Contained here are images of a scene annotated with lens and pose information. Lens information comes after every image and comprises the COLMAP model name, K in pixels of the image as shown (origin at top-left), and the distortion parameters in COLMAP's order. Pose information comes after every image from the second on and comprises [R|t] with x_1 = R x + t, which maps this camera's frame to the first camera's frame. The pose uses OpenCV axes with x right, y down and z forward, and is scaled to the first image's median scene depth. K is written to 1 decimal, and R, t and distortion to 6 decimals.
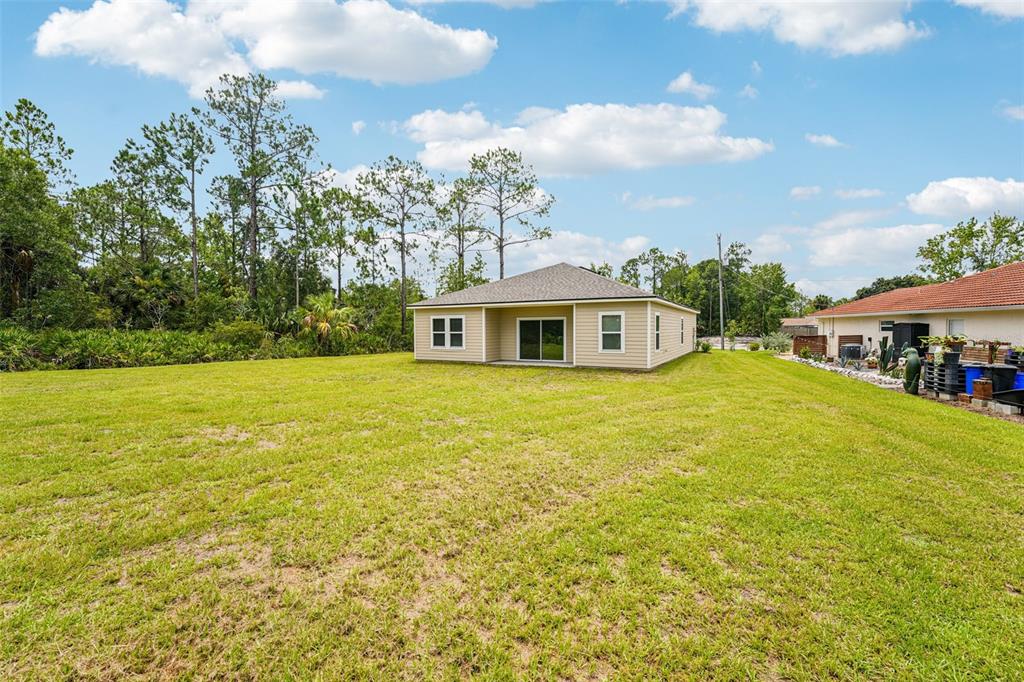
lens RADIAL K [[440.6, 0, 512.0], [0, 440.6, 341.0], [0, 0, 1]] dist [-0.000370, 0.000020]
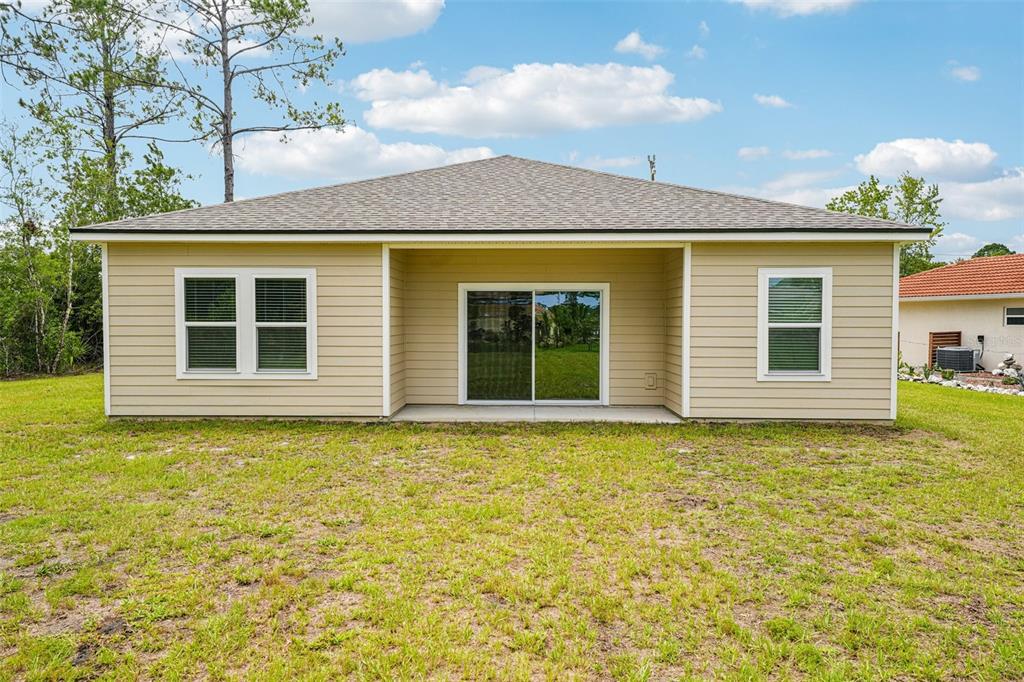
lens RADIAL K [[691.2, 0, 513.2], [0, 691.2, 357.5], [0, 0, 1]] dist [0.034622, 0.003513]
pose [[0.882371, -0.018079, 0.470207, -0.212928], [0.007671, 0.999682, 0.024041, -0.006525], [-0.470492, -0.017606, 0.882228, 0.492408]]
